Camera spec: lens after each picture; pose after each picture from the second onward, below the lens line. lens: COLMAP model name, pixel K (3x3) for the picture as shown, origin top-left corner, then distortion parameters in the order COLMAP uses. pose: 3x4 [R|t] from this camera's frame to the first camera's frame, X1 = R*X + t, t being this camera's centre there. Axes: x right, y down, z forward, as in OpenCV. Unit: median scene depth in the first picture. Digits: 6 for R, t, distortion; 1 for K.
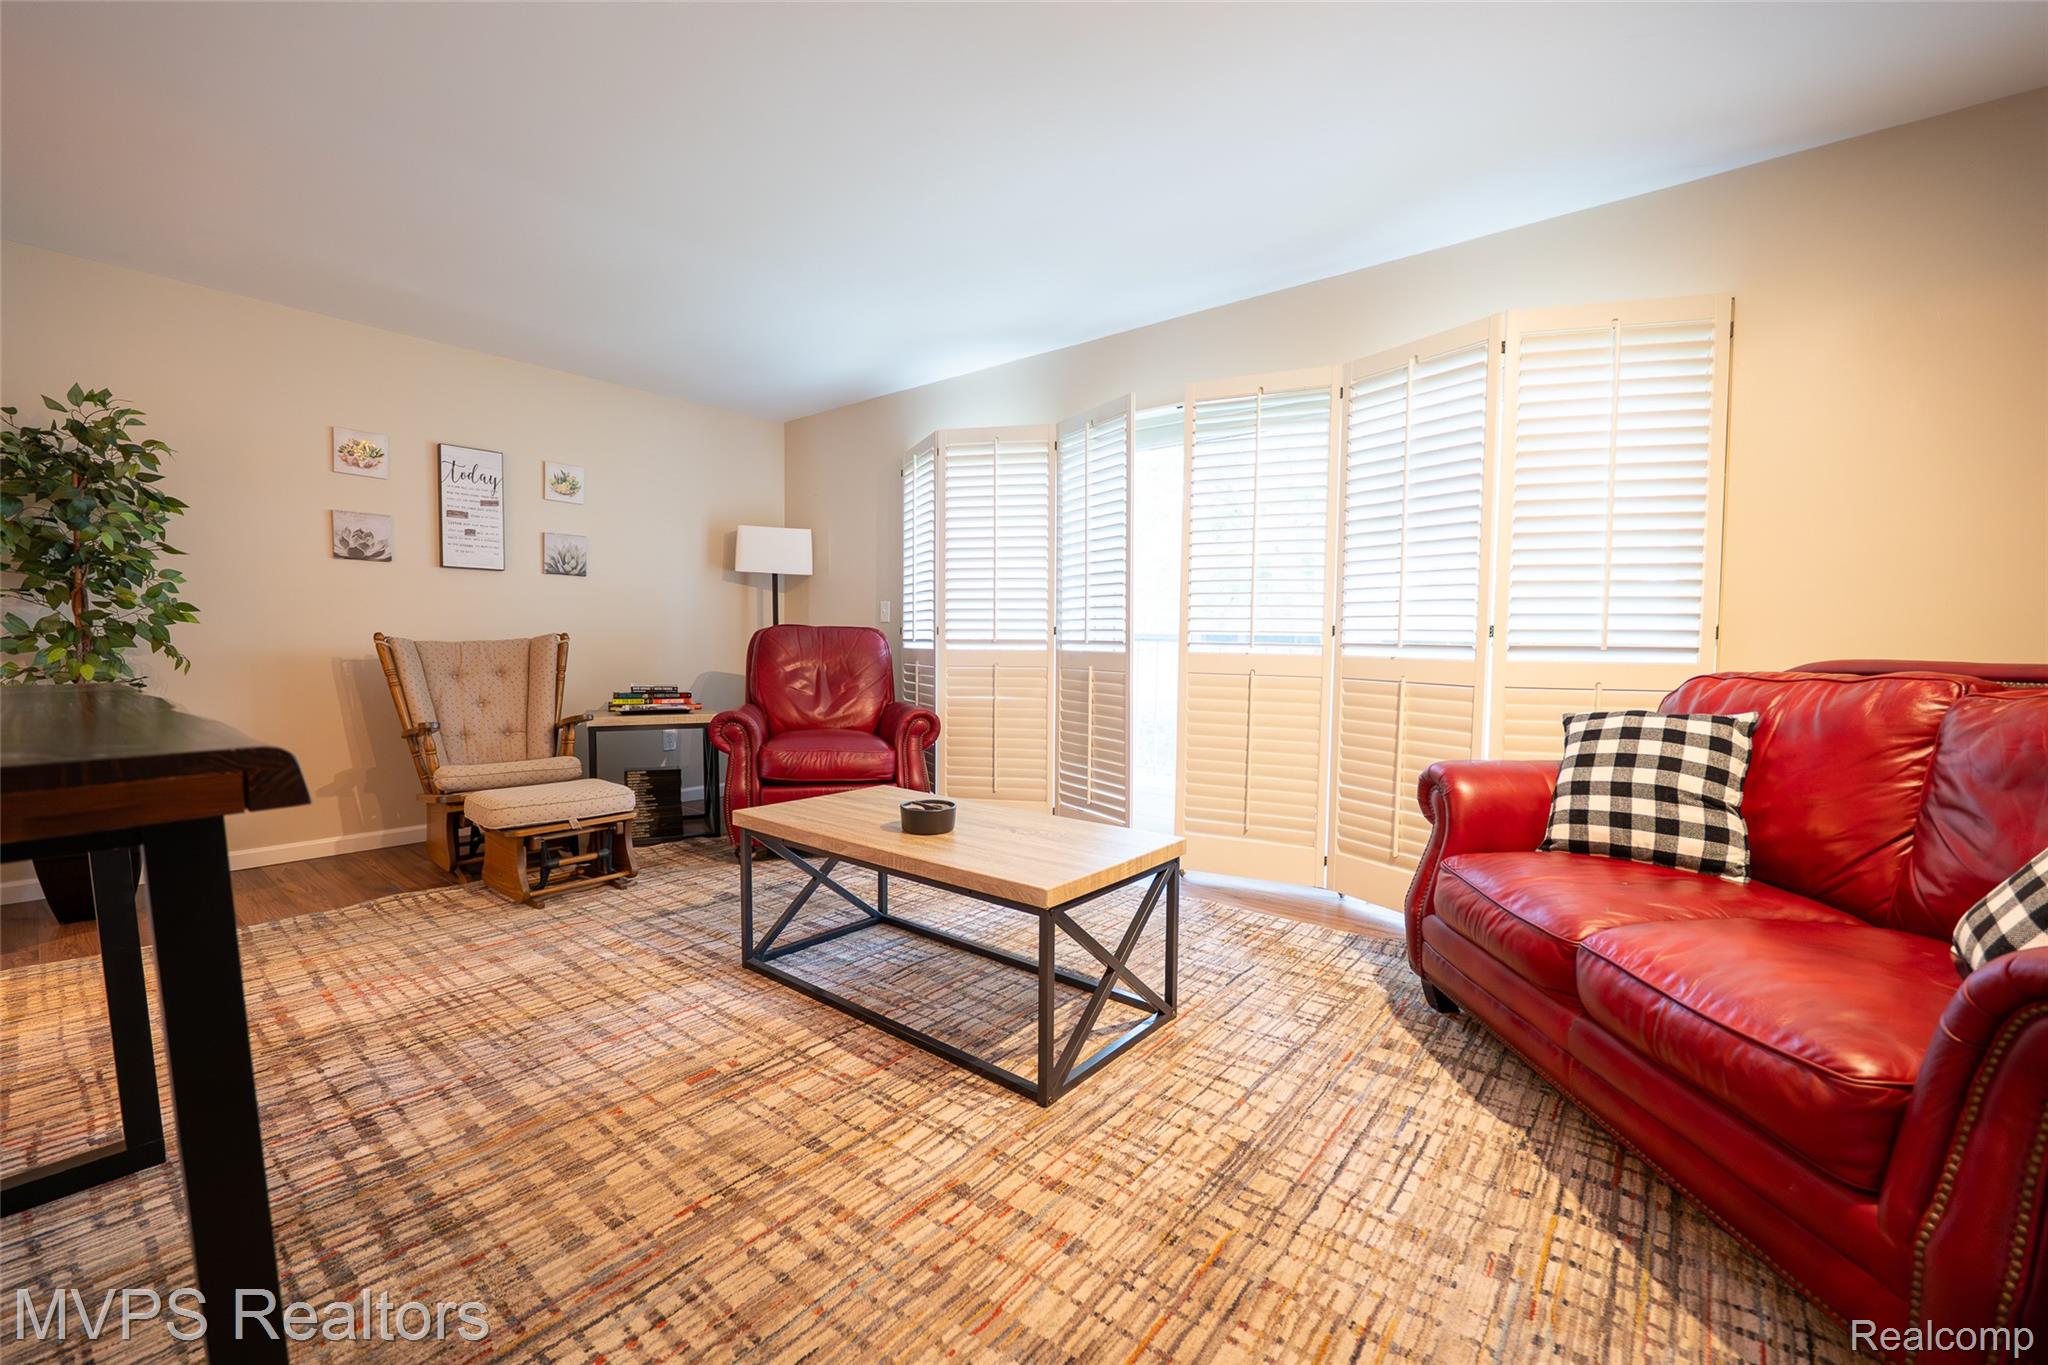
lens RADIAL K [[831.9, 0, 1024.0], [0, 831.9, 682.5], [0, 0, 1]] dist [-0.015506, 0.000878]
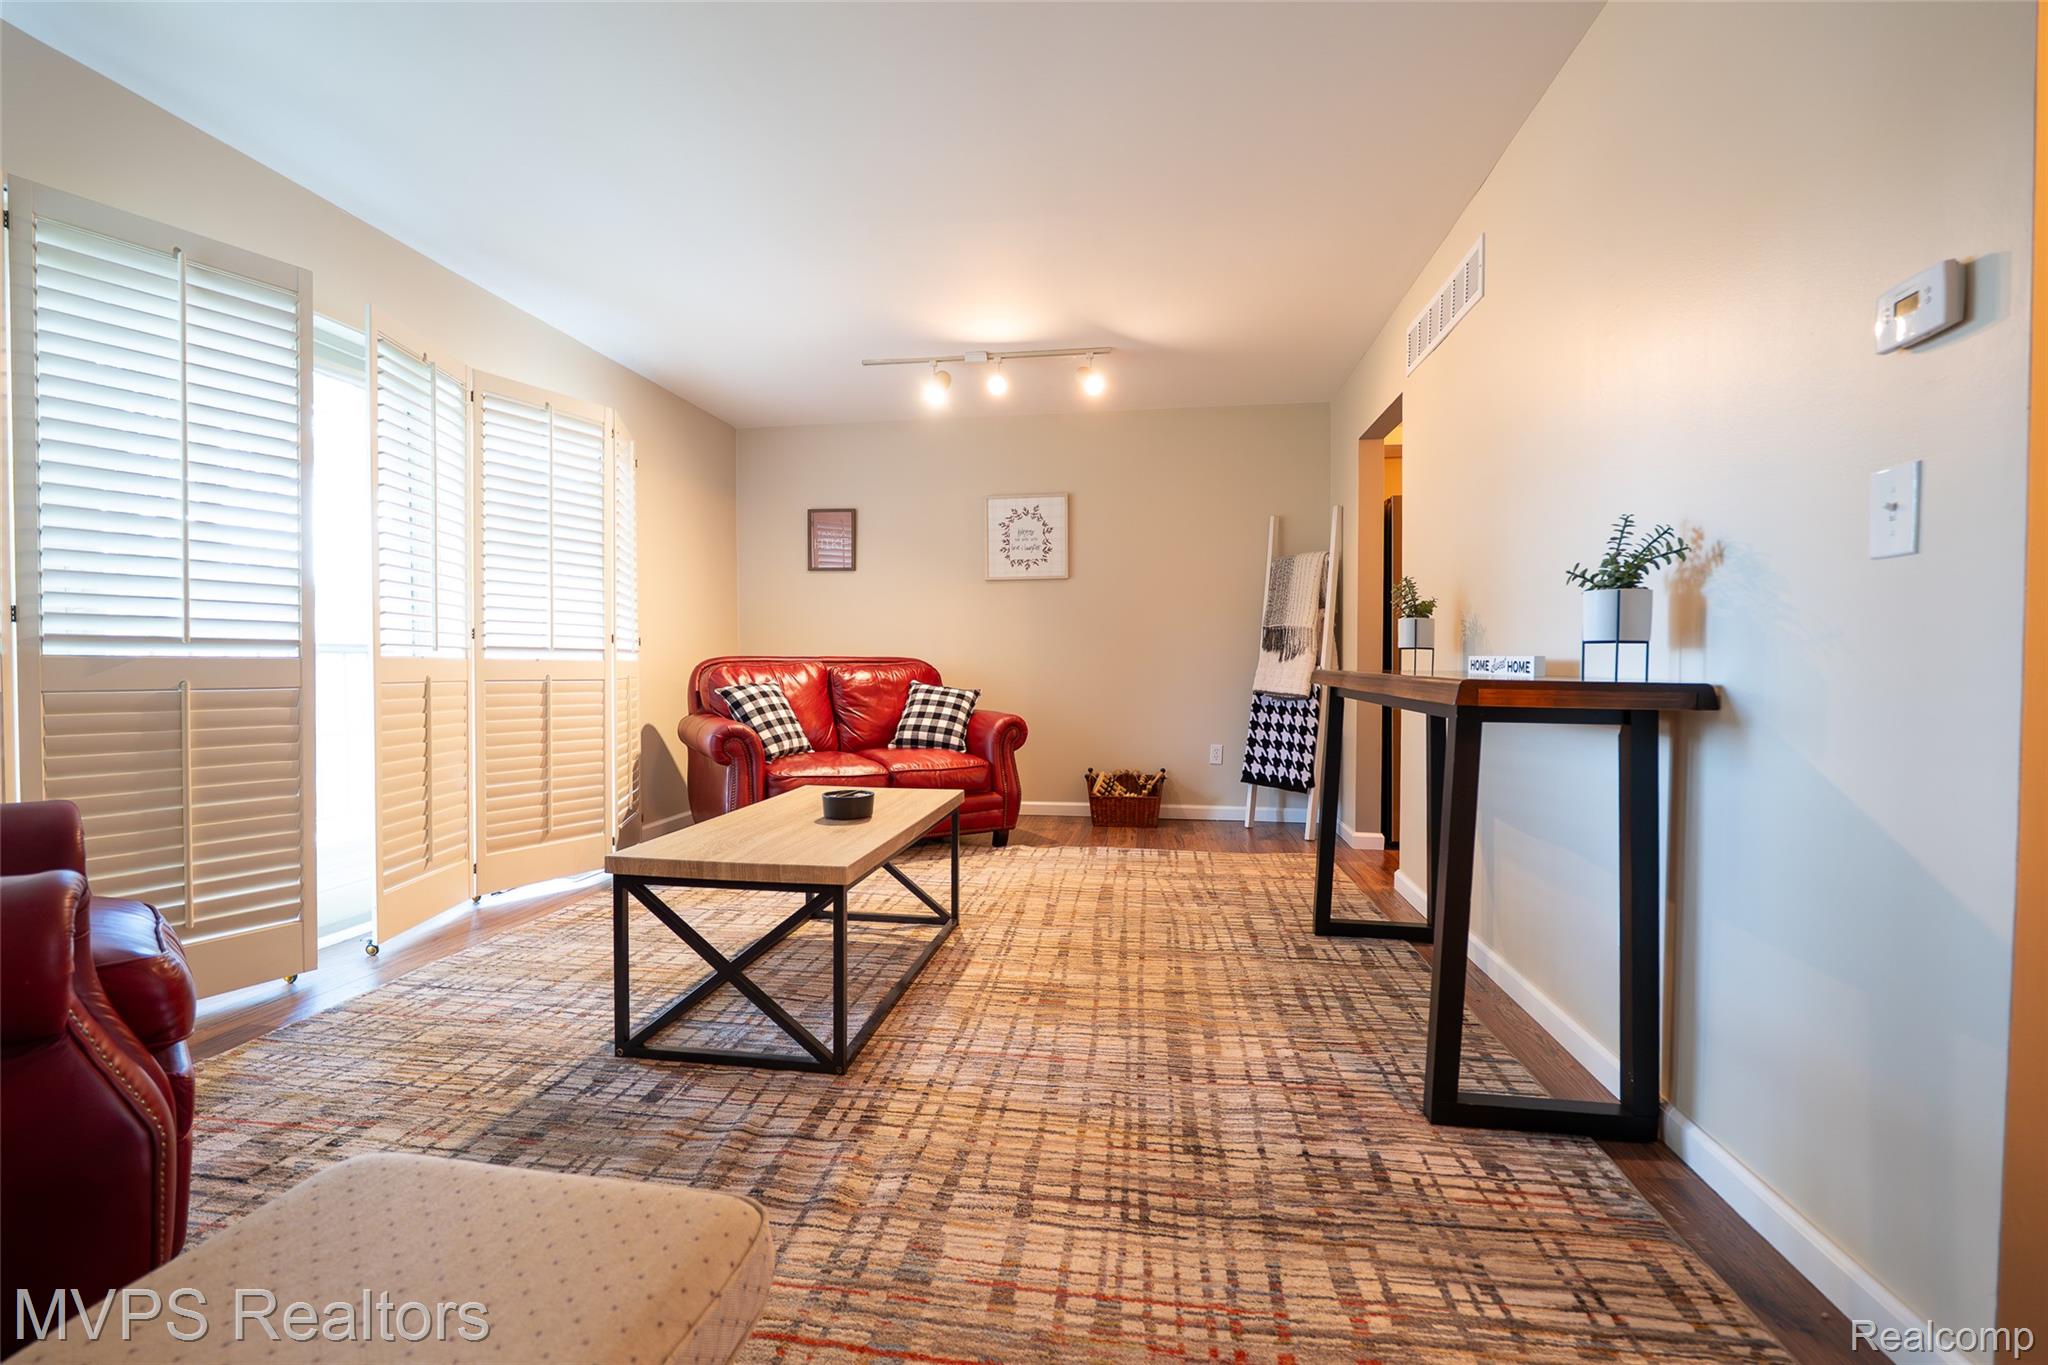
lens RADIAL K [[831.9, 0, 1024.0], [0, 831.9, 682.5], [0, 0, 1]] dist [-0.015506, 0.000878]
pose [[-0.499261, -0.028883, 0.865970, -0.839037], [0.040489, 0.997575, 0.056615, -0.034850], [-0.865505, 0.063328, -0.496881, 0.960895]]
